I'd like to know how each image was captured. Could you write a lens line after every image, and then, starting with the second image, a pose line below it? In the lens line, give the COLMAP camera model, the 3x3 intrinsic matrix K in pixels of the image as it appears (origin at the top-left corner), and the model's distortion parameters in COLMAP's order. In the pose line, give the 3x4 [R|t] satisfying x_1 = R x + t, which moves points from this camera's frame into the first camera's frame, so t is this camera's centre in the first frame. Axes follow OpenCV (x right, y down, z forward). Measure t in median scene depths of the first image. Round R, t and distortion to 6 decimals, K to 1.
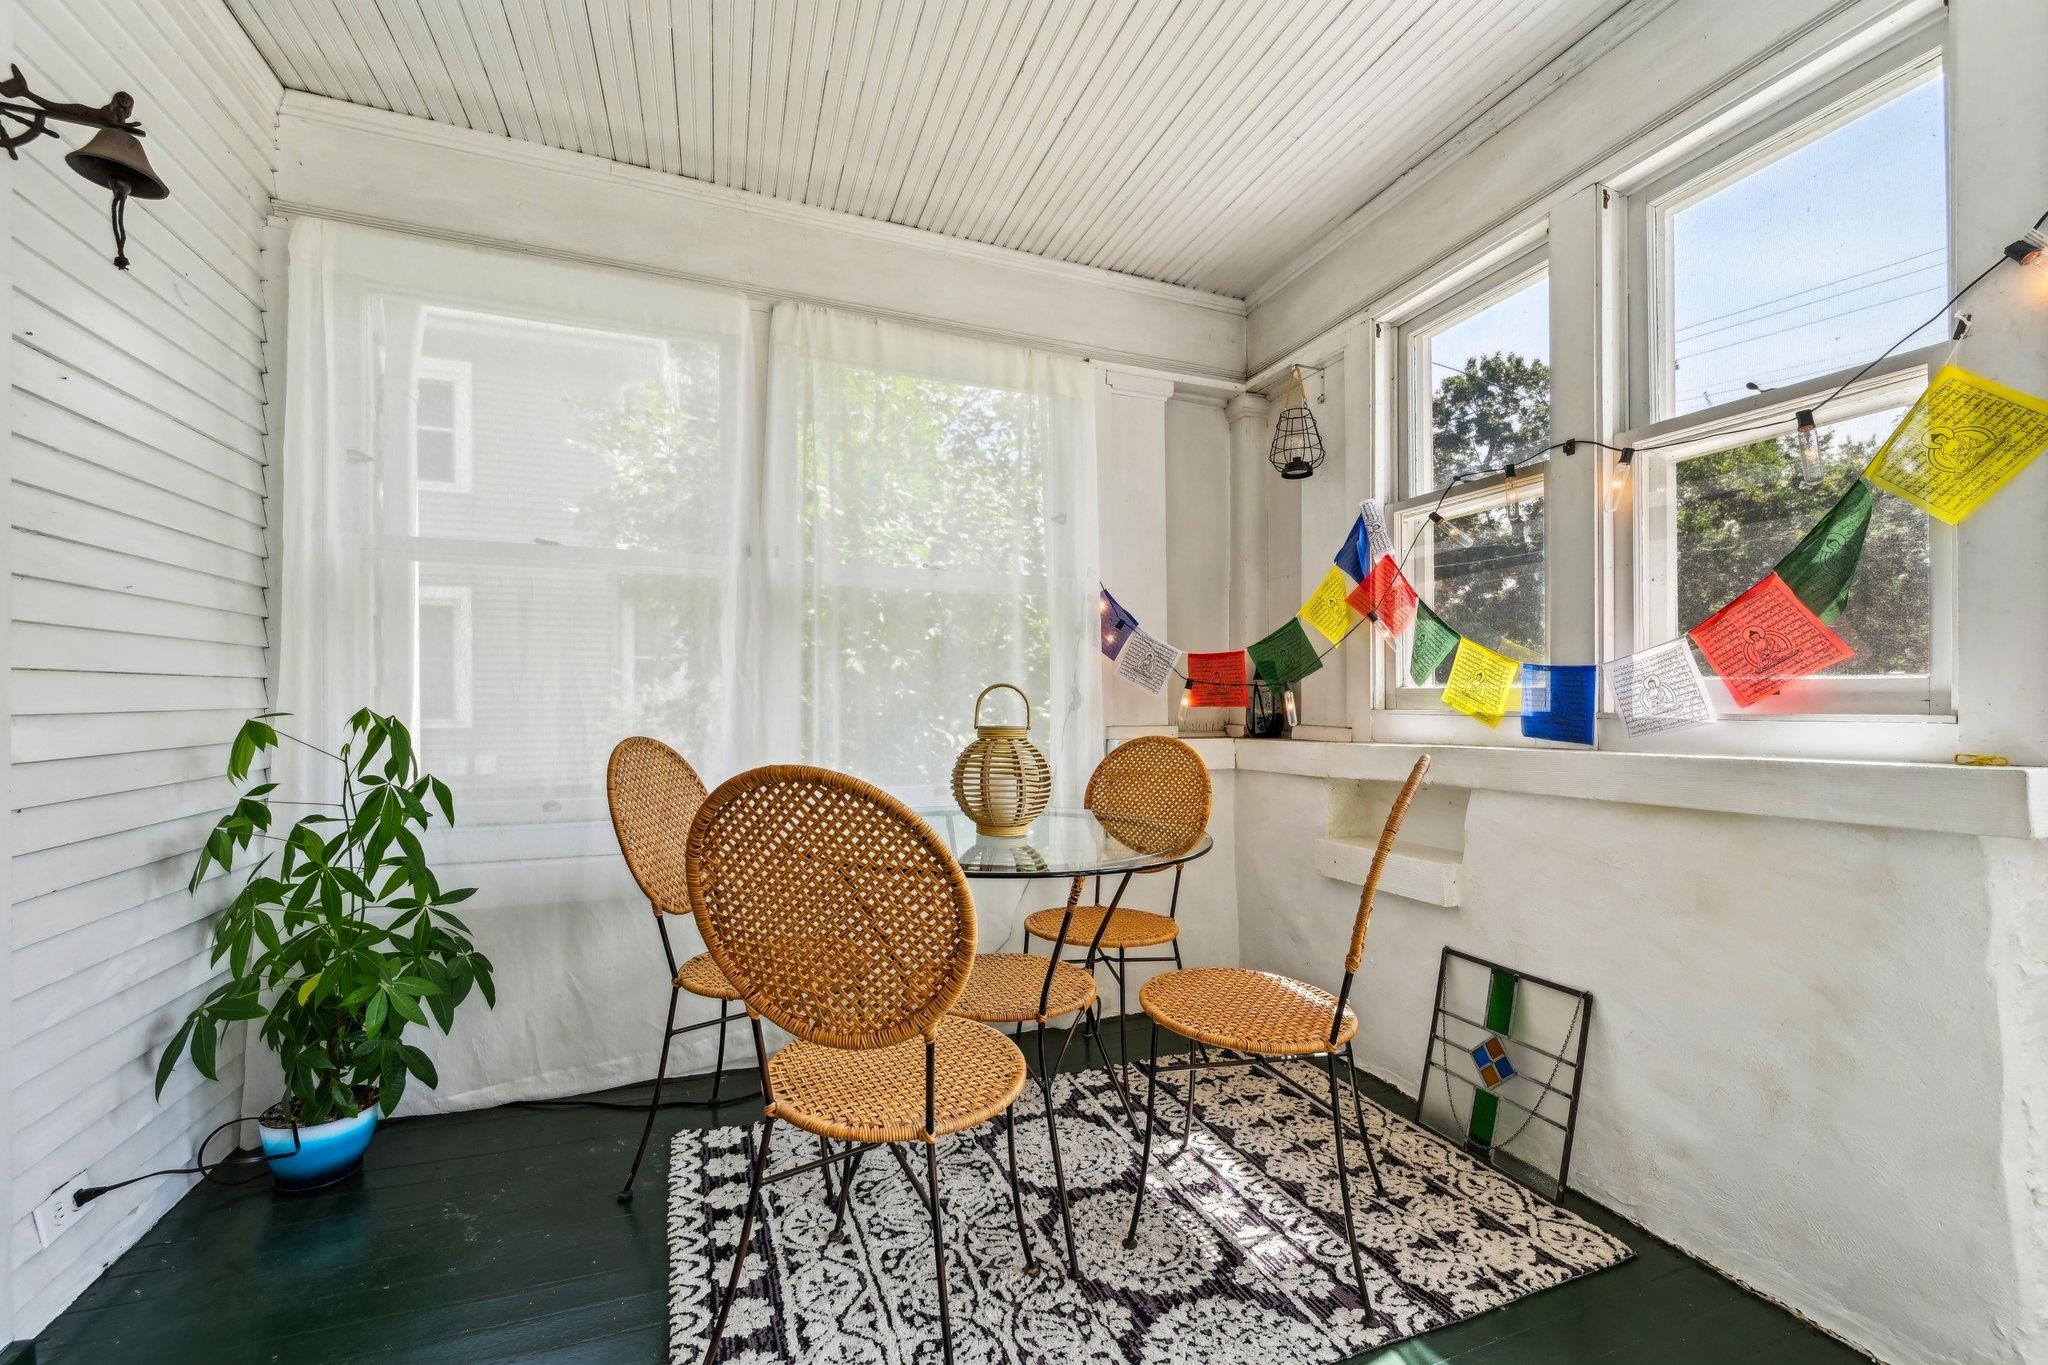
lens RADIAL K [[829.9, 0, 1038.0], [0, 829.9, 694.7], [0, 0, 1]] dist [-0.001038, -0.000166]
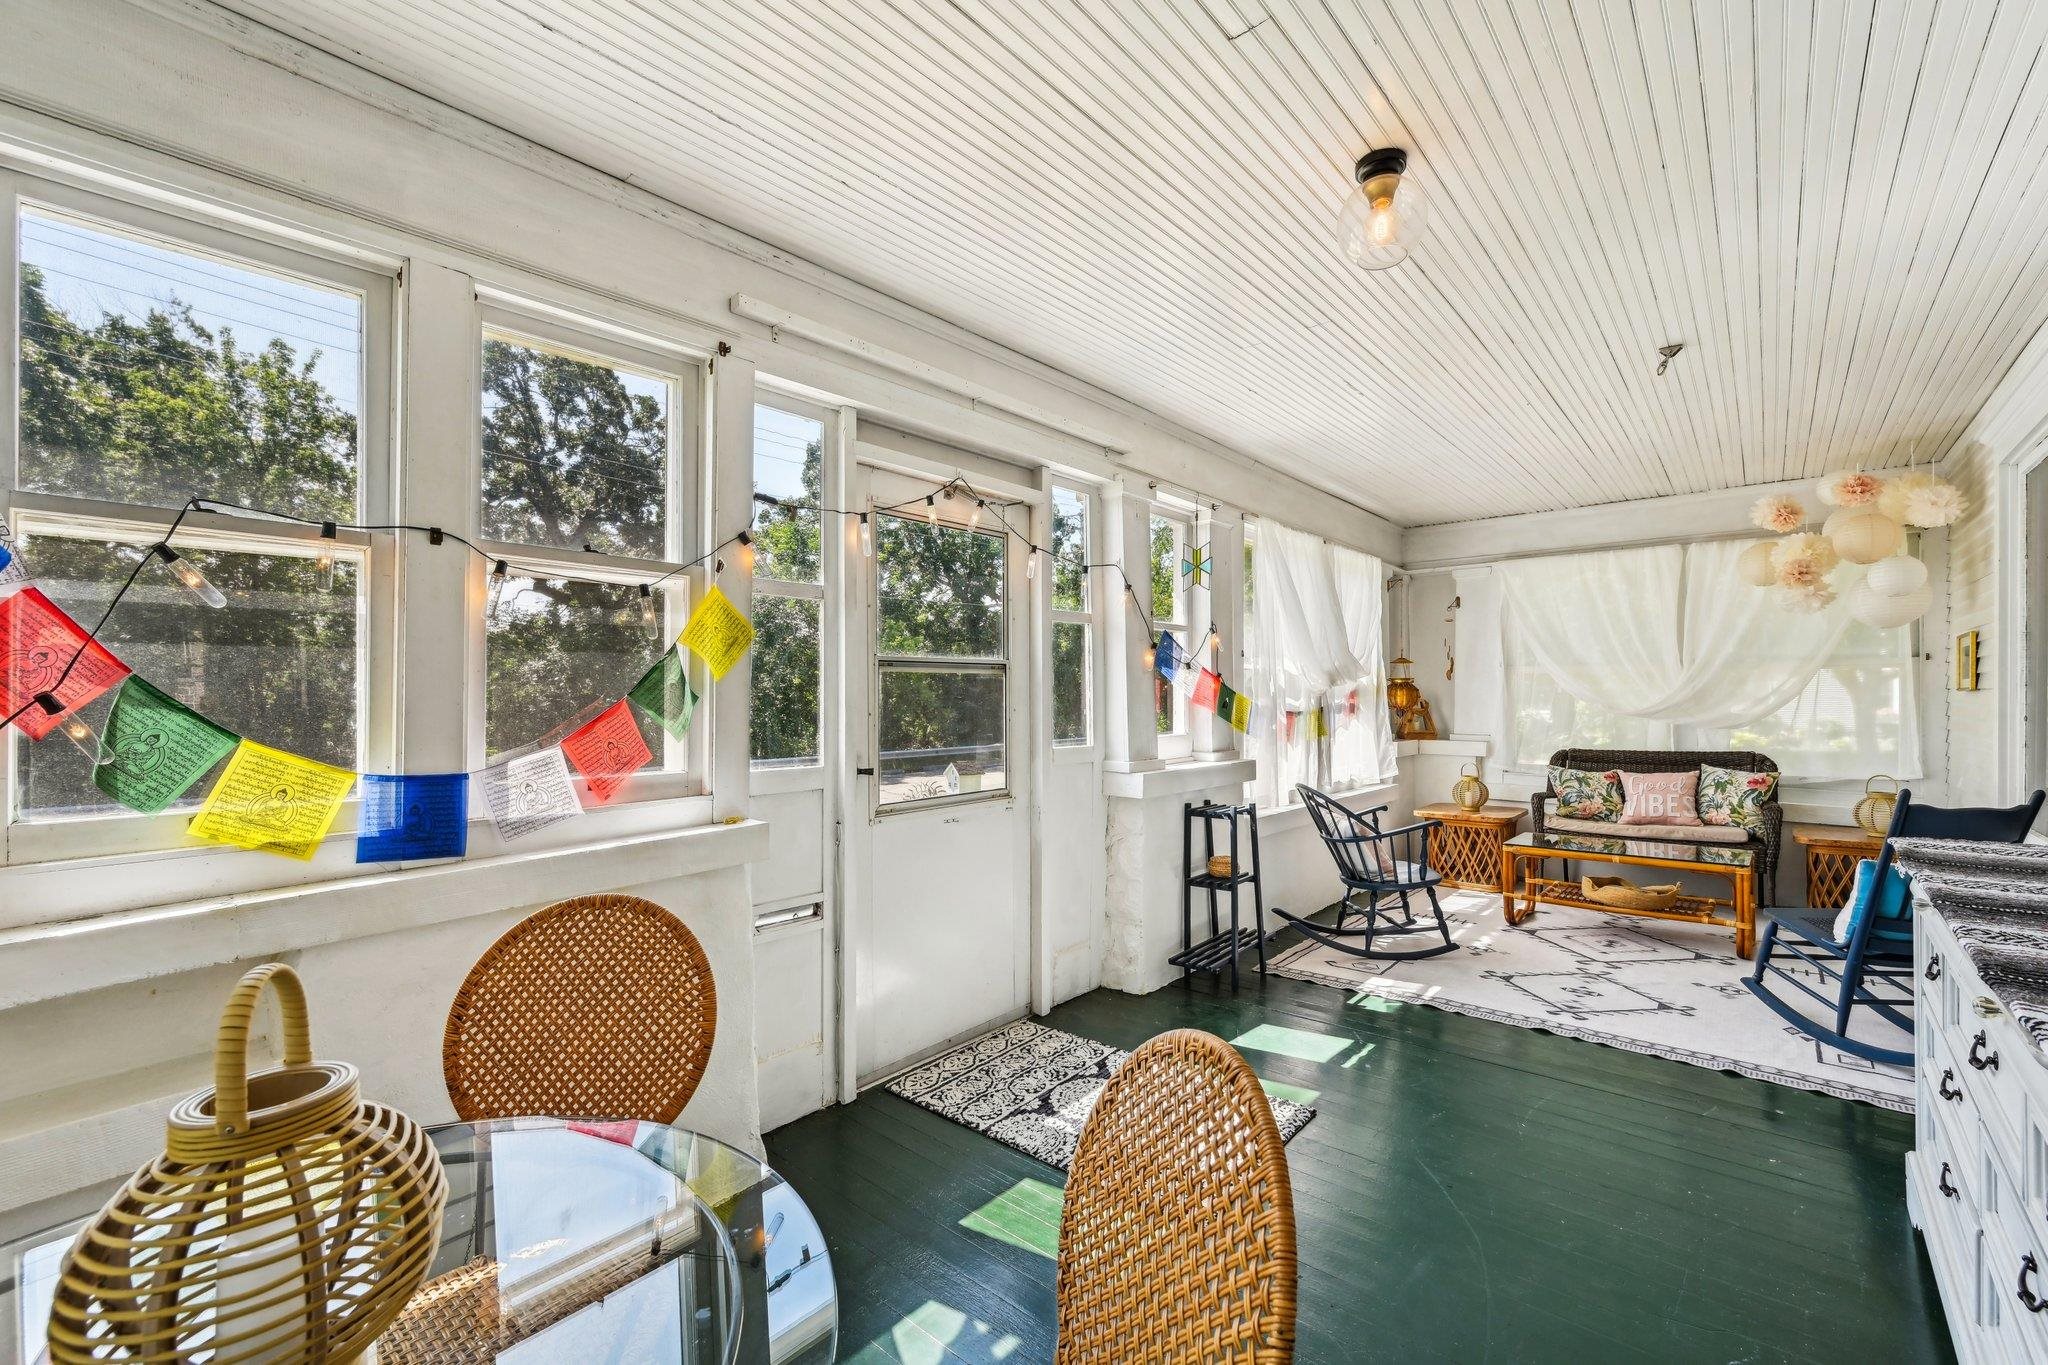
lens RADIAL K [[829.9, 0, 1038.0], [0, 829.9, 694.7], [0, 0, 1]] dist [-0.001038, -0.000166]
pose [[-0.463615, 0.005086, 0.886022, -0.493597], [0.001253, 0.999986, -0.005084, -0.120734], [-0.886036, -0.001246, -0.463615, 0.858483]]
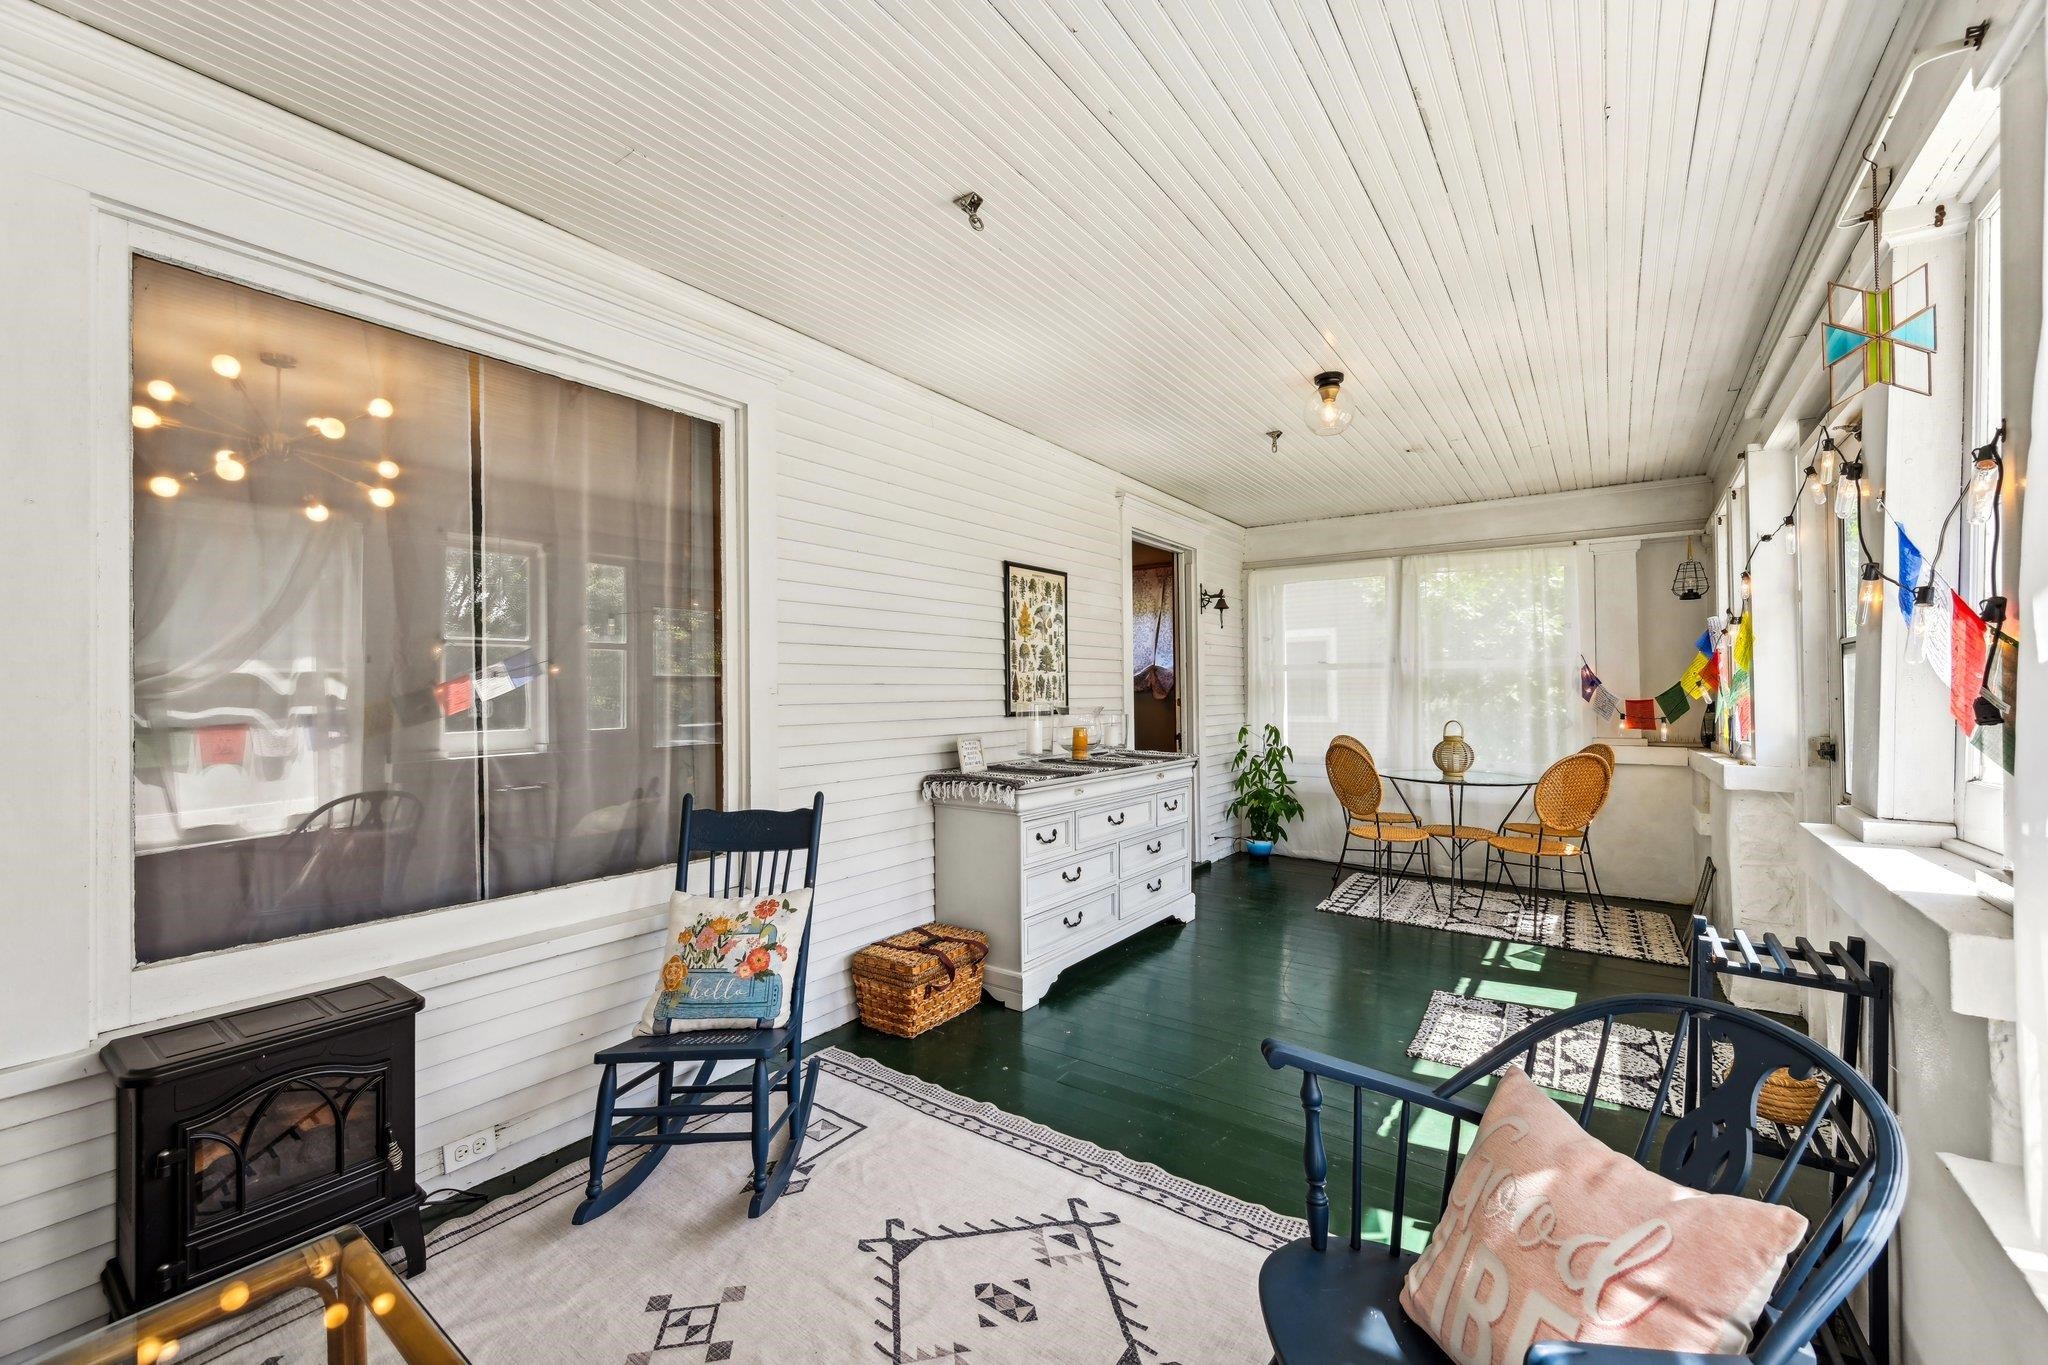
lens RADIAL K [[829.9, 0, 1038.0], [0, 829.9, 694.7], [0, 0, 1]] dist [-0.001038, -0.000166]
pose [[0.564034, -0.005973, -0.825730, 1.429355], [0.011285, 0.999936, 0.000476, -0.113626], [0.825674, -0.009587, 0.564066, -1.653678]]
